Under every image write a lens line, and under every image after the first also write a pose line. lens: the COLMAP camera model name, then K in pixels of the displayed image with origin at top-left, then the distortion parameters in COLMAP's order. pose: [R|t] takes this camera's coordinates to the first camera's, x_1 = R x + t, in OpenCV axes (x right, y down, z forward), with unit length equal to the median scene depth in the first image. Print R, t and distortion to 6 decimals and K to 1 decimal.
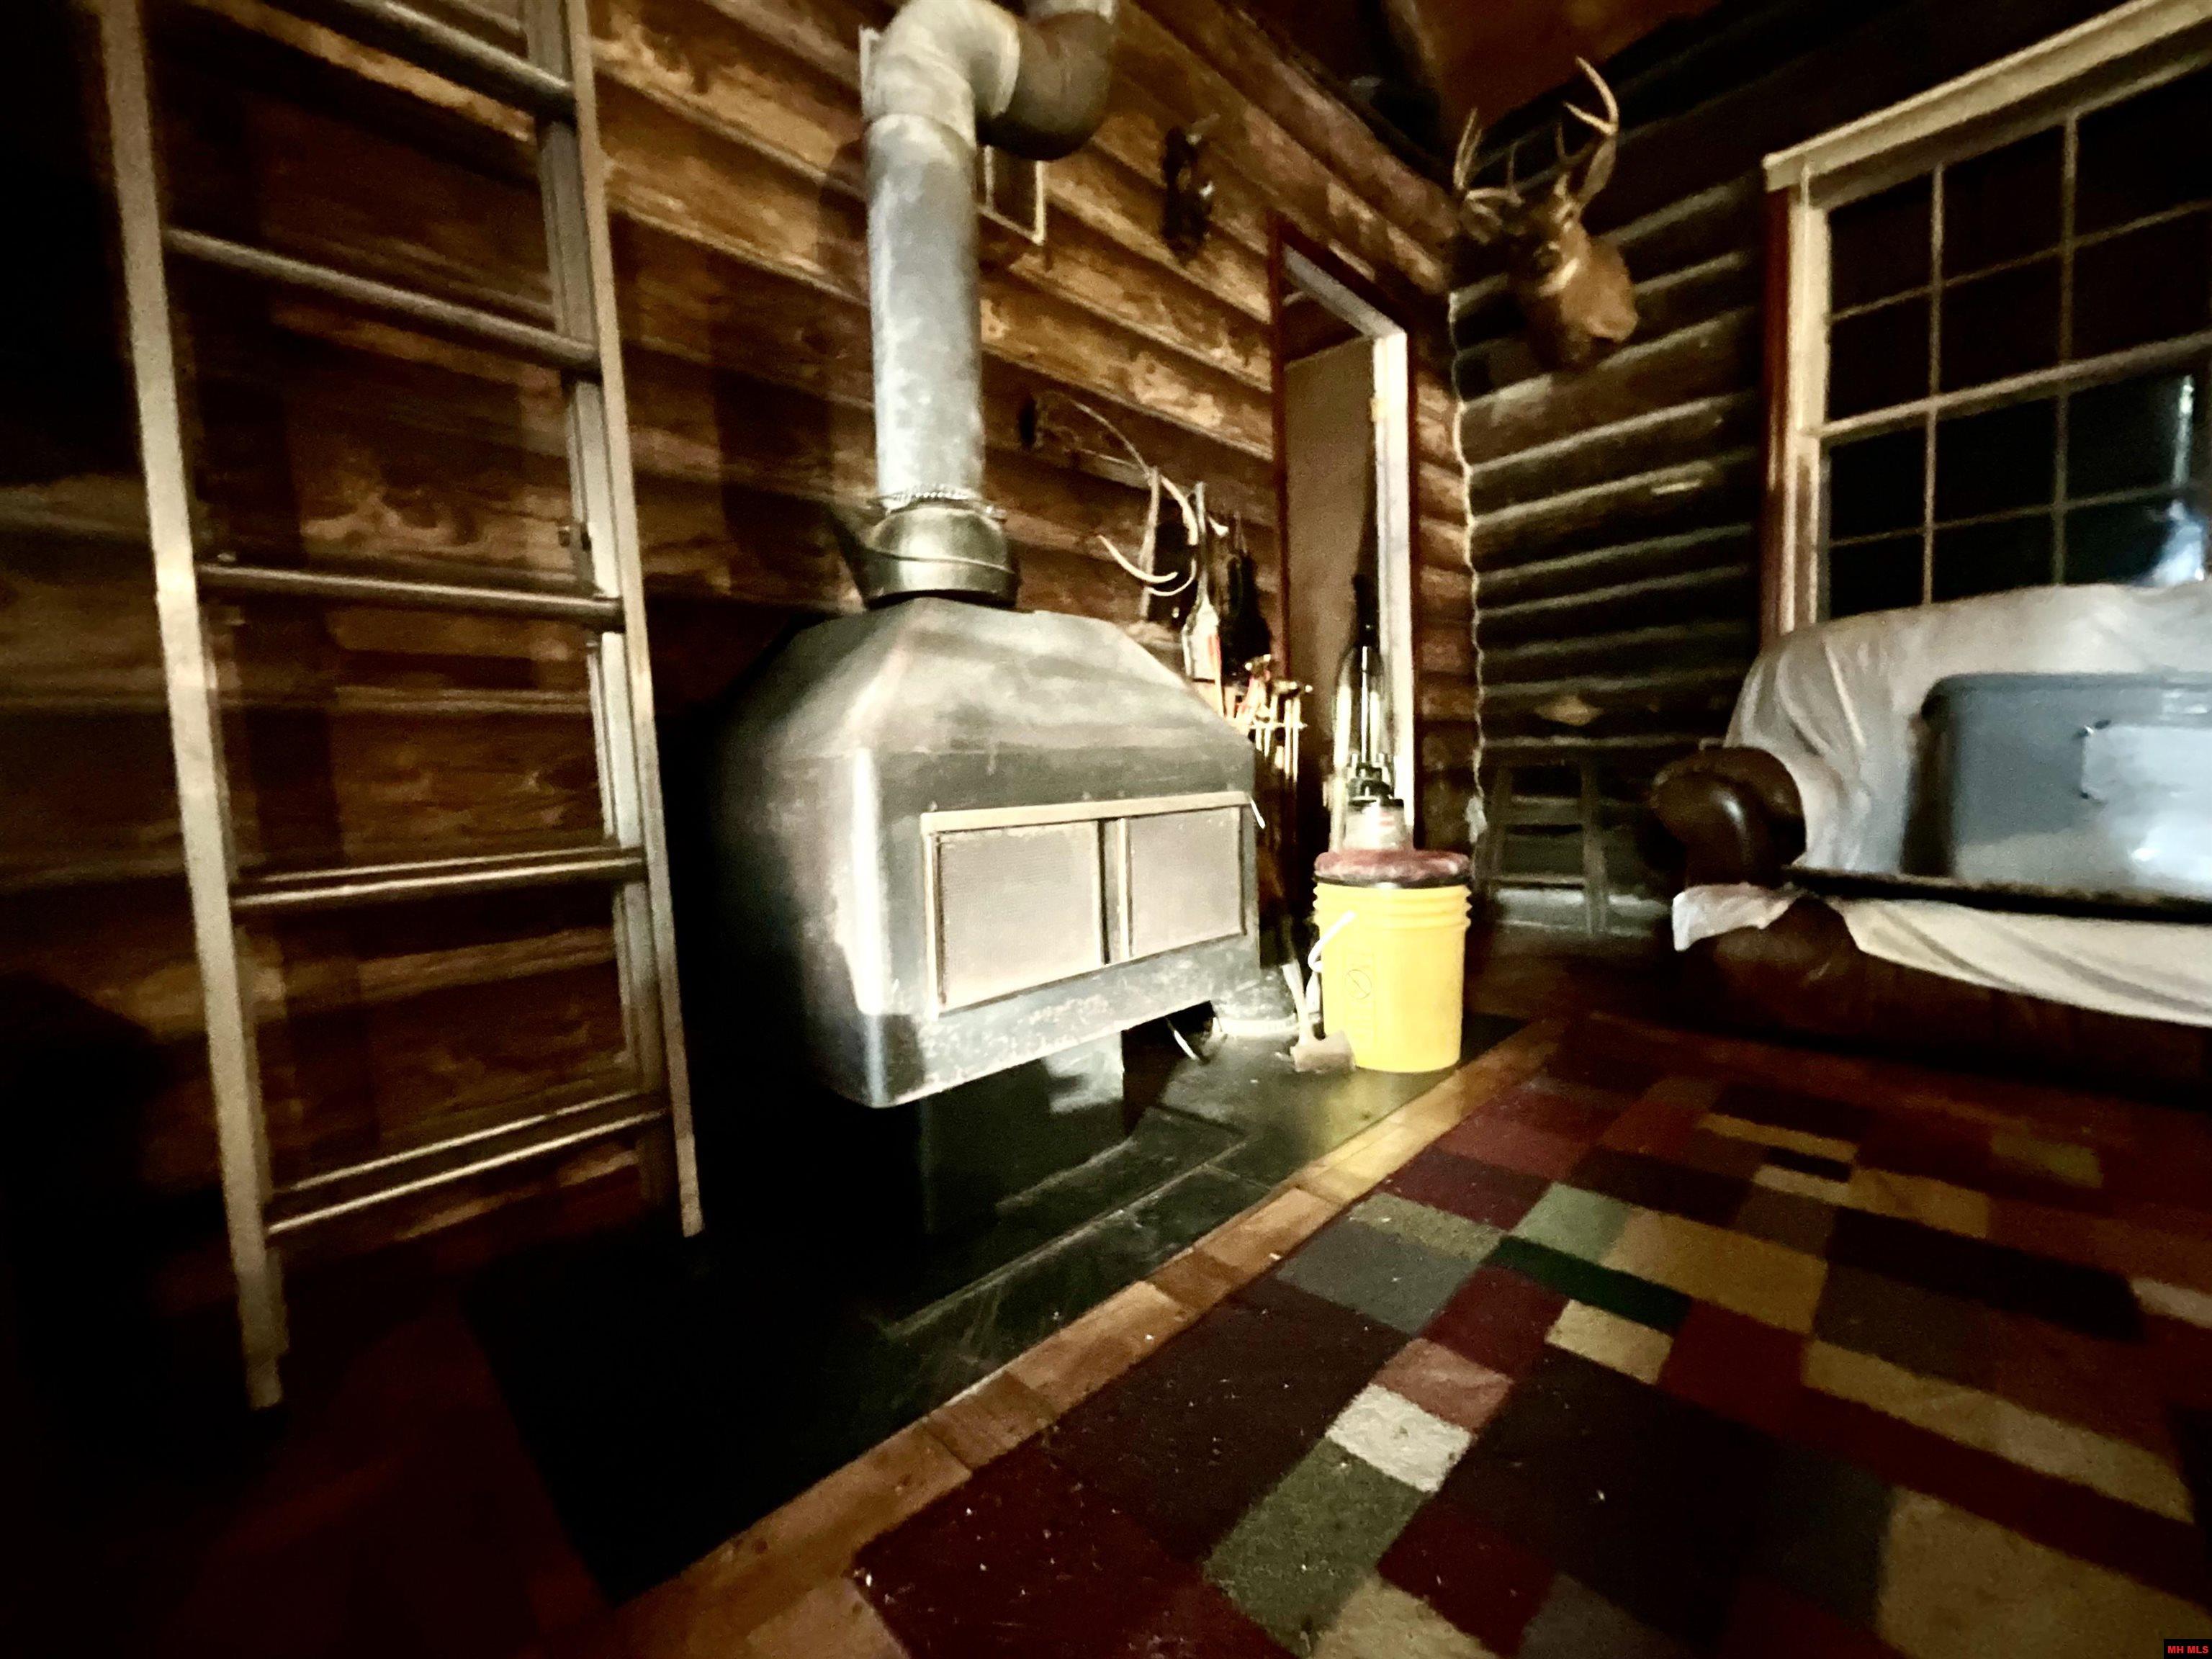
lens RADIAL K [[894.0, 0, 1095.6], [0, 894.0, 825.2], [0, 0, 1]] dist [0.000279, -0.000498]
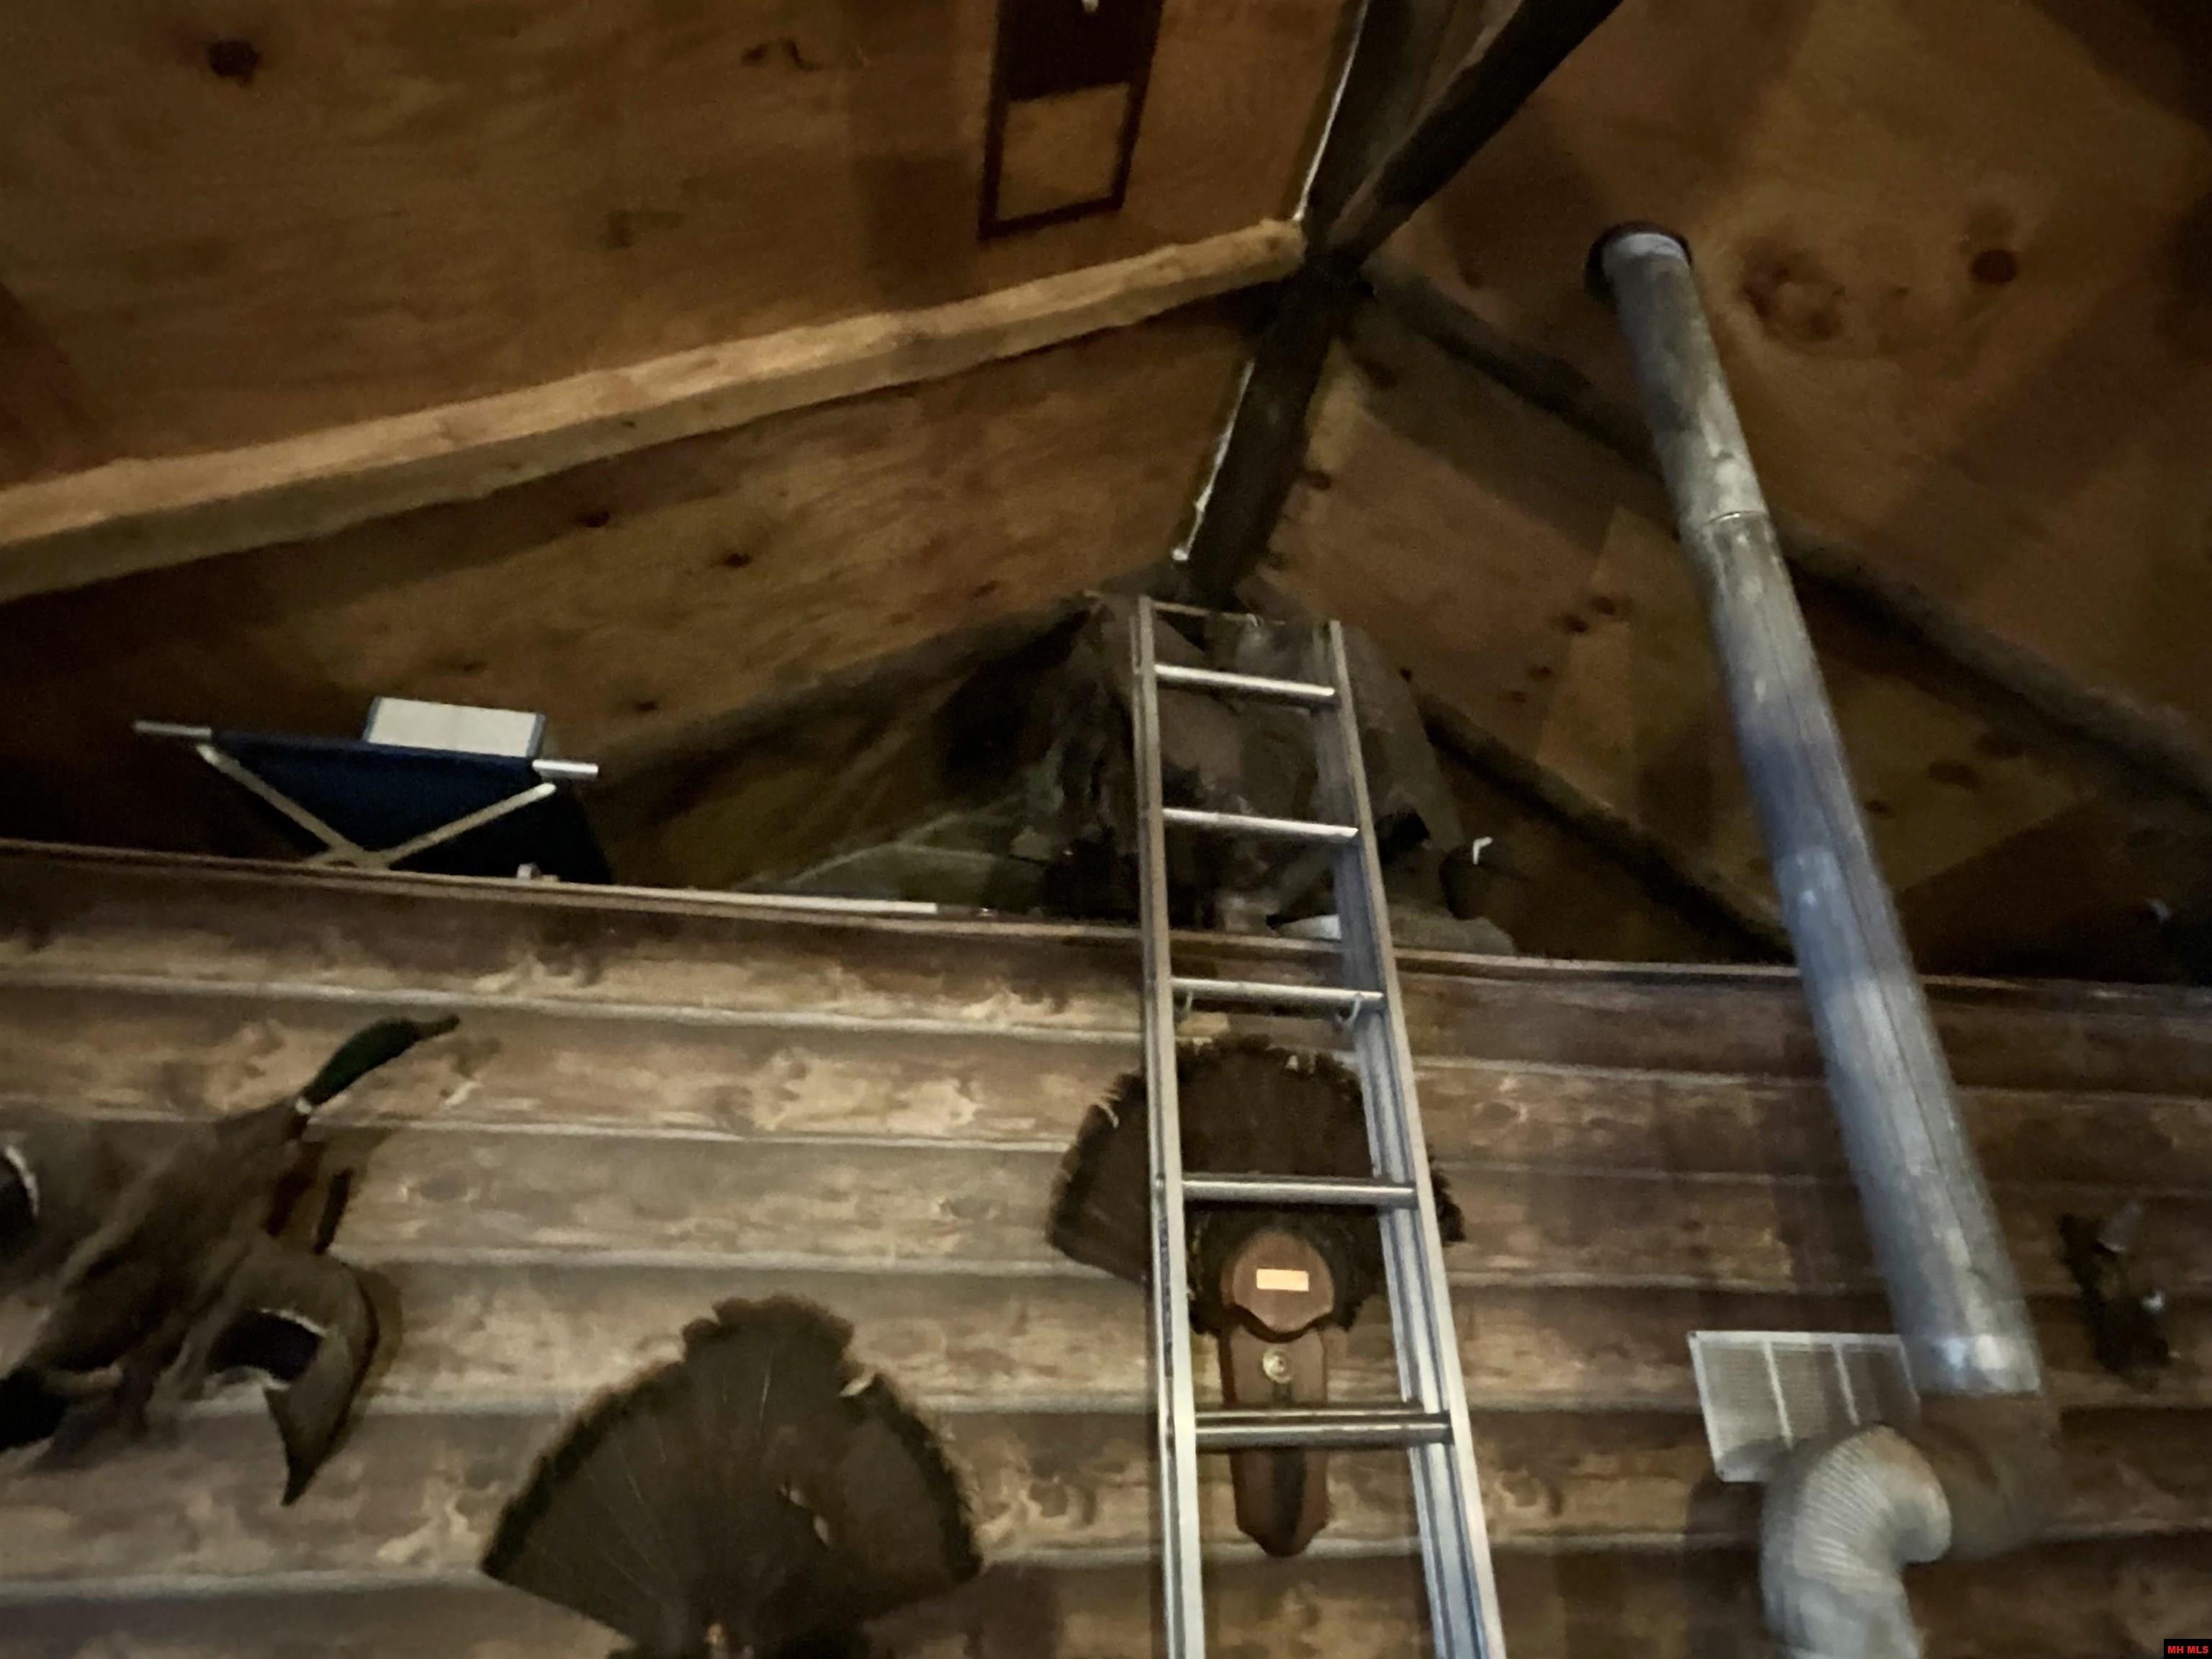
lens RADIAL K [[1119.5, 0, 1103.7], [0, 1119.5, 831.9], [0, 0, 1]] dist [-0.006742, 0.005541]
pose [[0.837619, -0.208791, -0.504778, -0.053529], [-0.067778, 0.877205, -0.475307, -0.546512], [0.542034, 0.432339, 0.720612, -0.292696]]
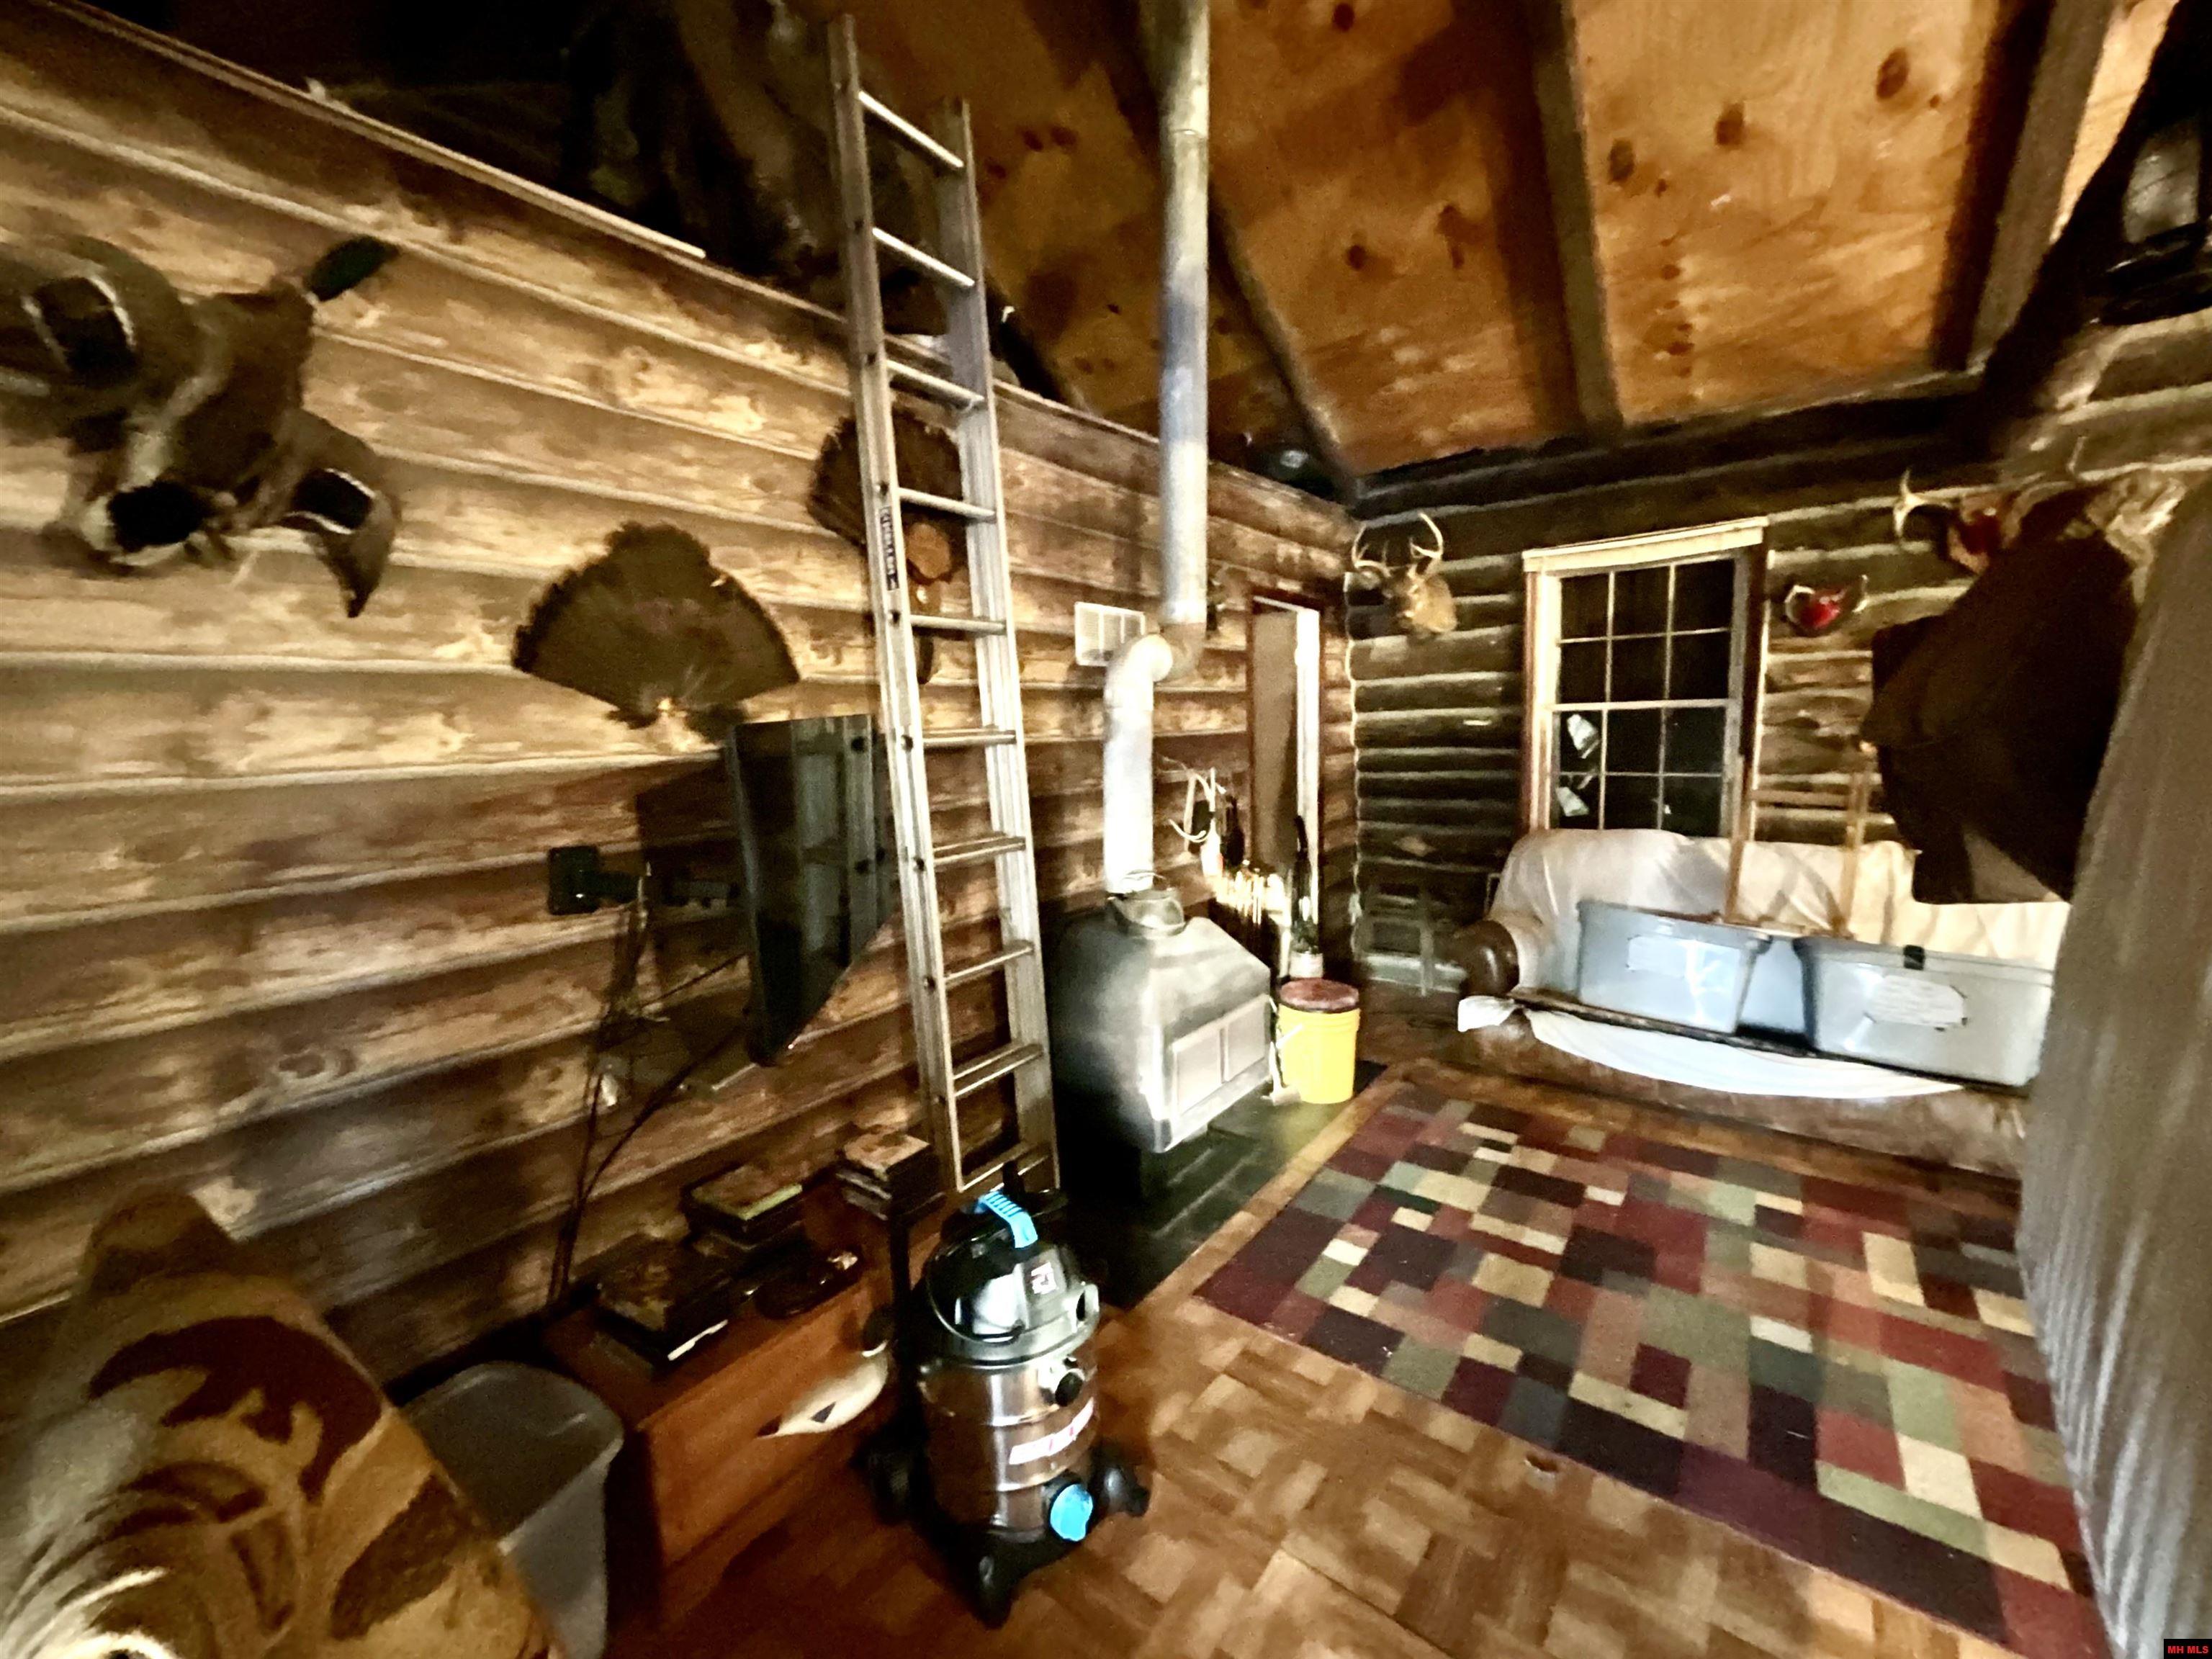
lens RADIAL K [[894.0, 0, 1105.7], [0, 894.0, 829.1], [0, 0, 1]] dist [0.000279, -0.000498]
pose [[0.989385, -0.005227, 0.145227, -0.350928], [-0.001582, 0.998906, 0.046730, -0.350679], [-0.145313, -0.046463, 0.988294, -0.711114]]
